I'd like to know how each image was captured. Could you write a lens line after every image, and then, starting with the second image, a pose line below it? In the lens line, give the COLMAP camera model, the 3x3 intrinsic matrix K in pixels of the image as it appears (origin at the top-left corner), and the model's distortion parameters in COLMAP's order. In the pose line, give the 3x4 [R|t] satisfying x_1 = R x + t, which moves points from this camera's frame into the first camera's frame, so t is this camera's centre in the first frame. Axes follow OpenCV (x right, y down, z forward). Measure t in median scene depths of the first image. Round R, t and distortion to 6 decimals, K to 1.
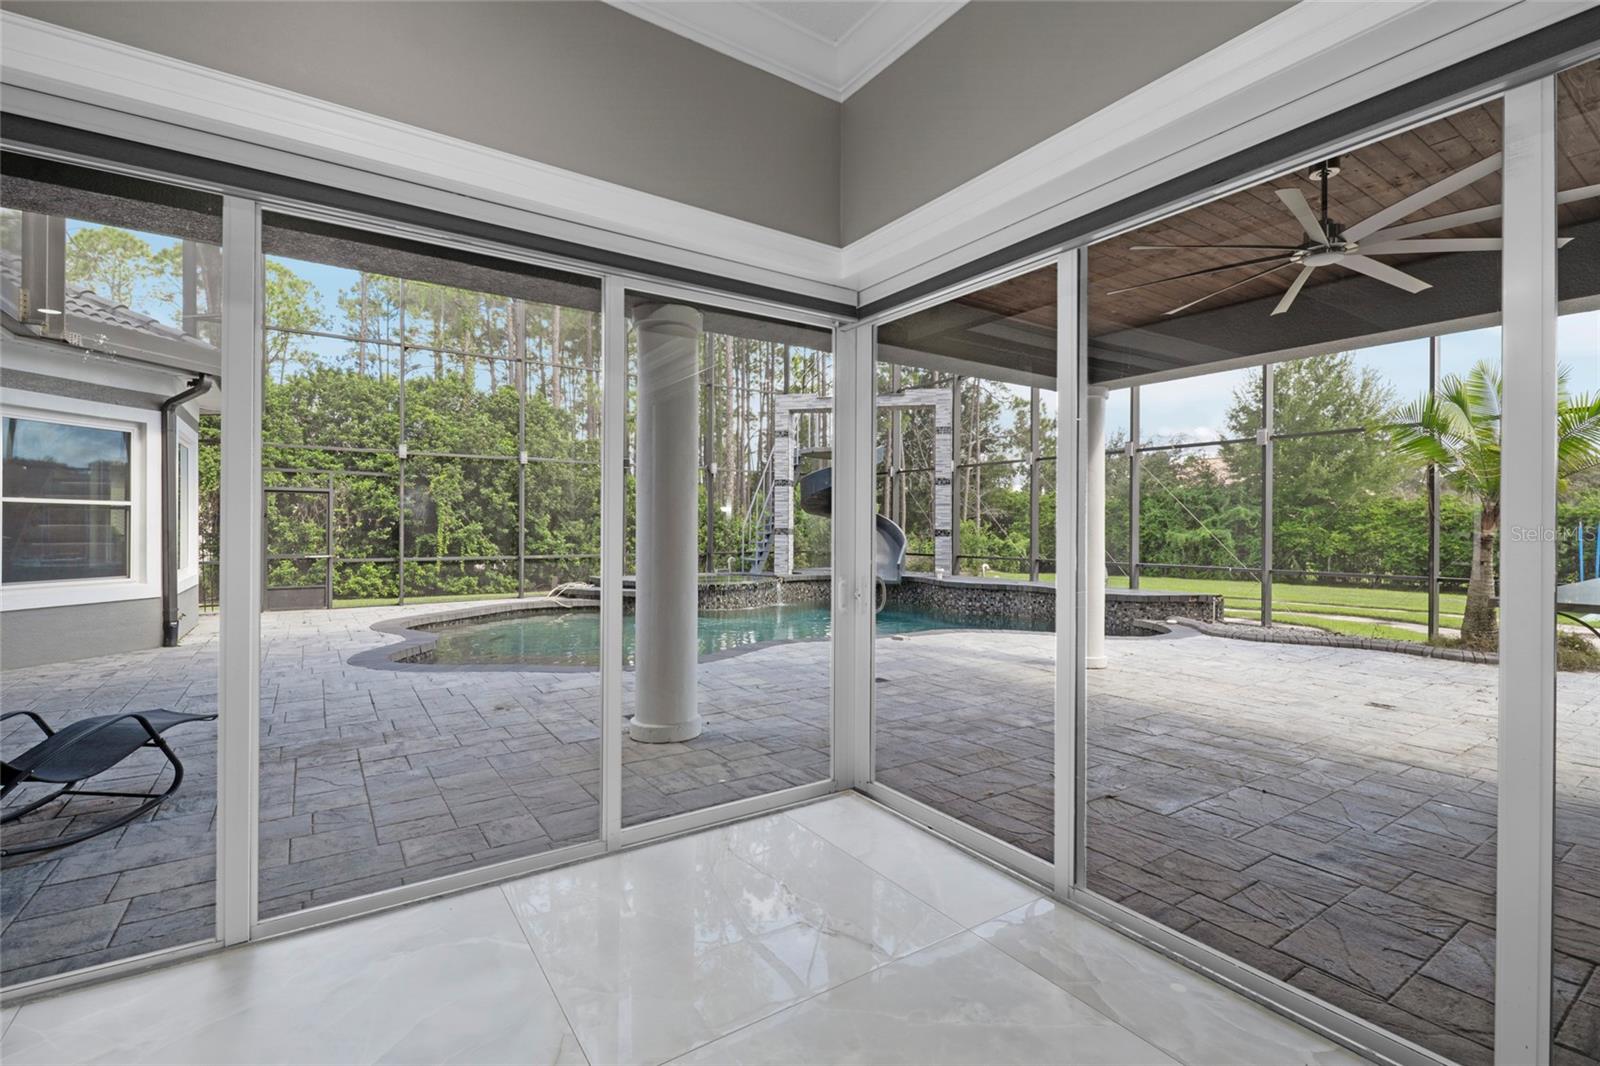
lens RADIAL K [[718.8, 0, 798.3], [0, 718.8, 531.9], [0, 0, 1]] dist [0.006794, -0.004540]
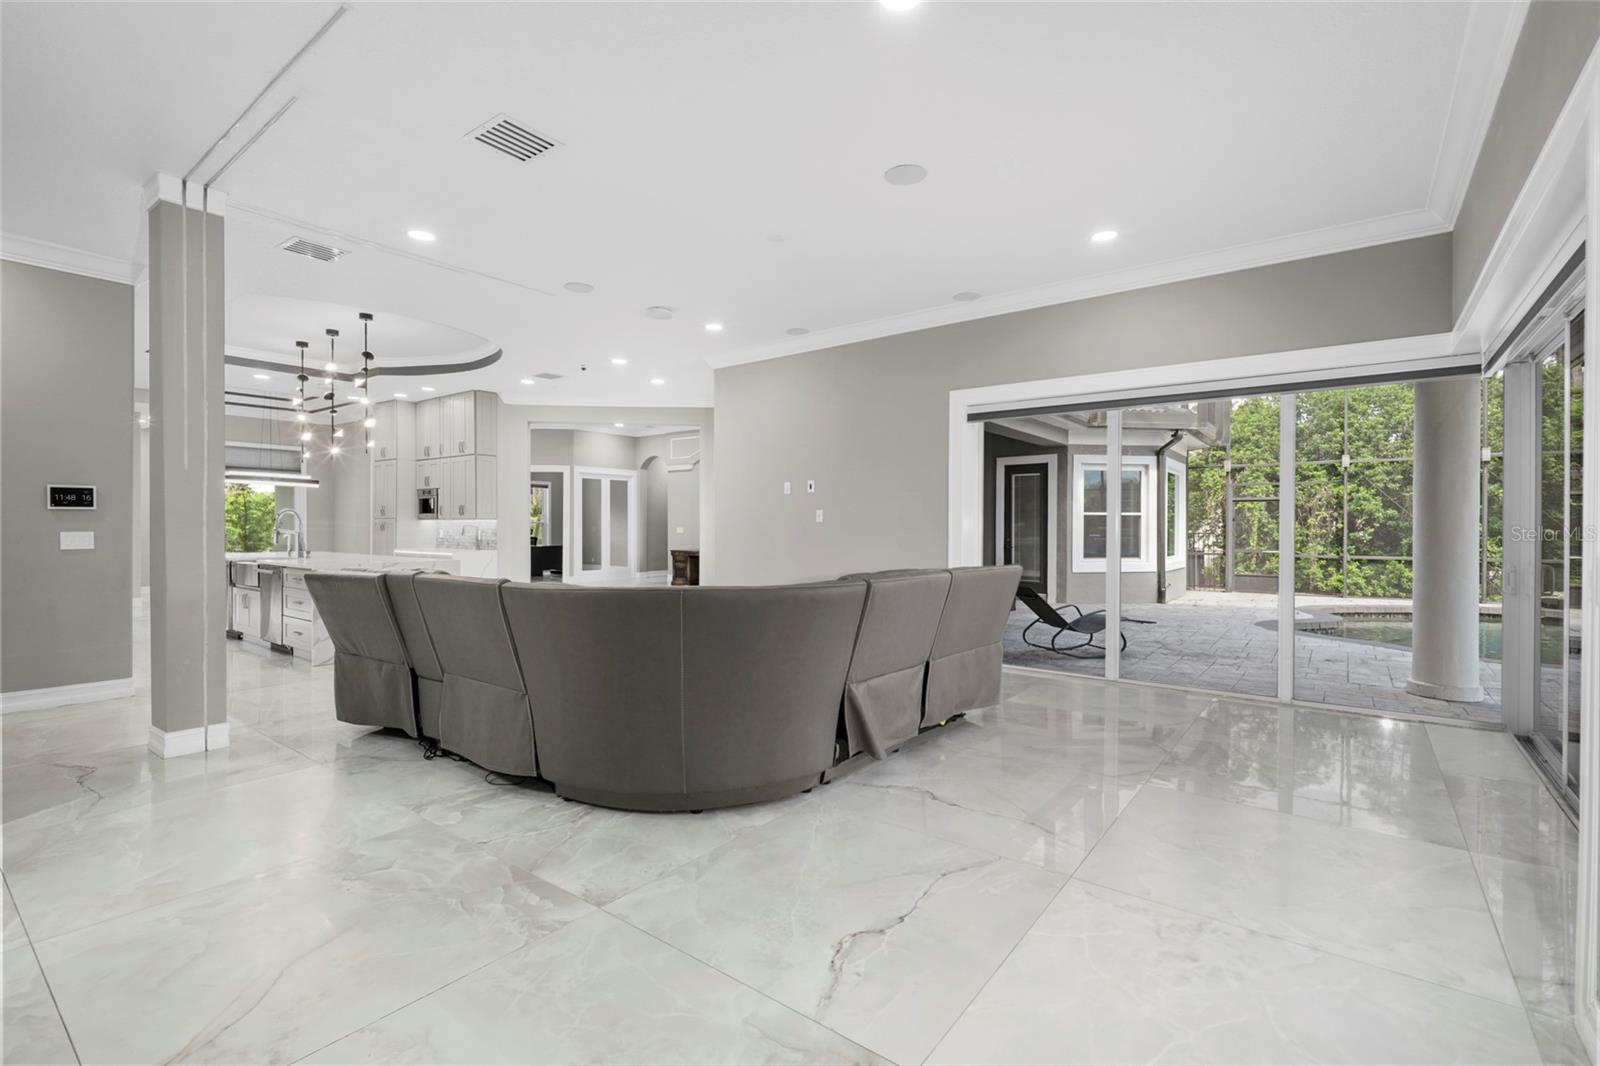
lens RADIAL K [[718.8, 0, 813.1], [0, 718.8, 529.9], [0, 0, 1]] dist [0.006794, -0.004540]
pose [[0.334335, 0.000711, -0.942454, 0.138789], [-0.005966, 0.999981, -0.001362, 0.001626], [0.942435, 0.006078, 0.334333, -0.095686]]
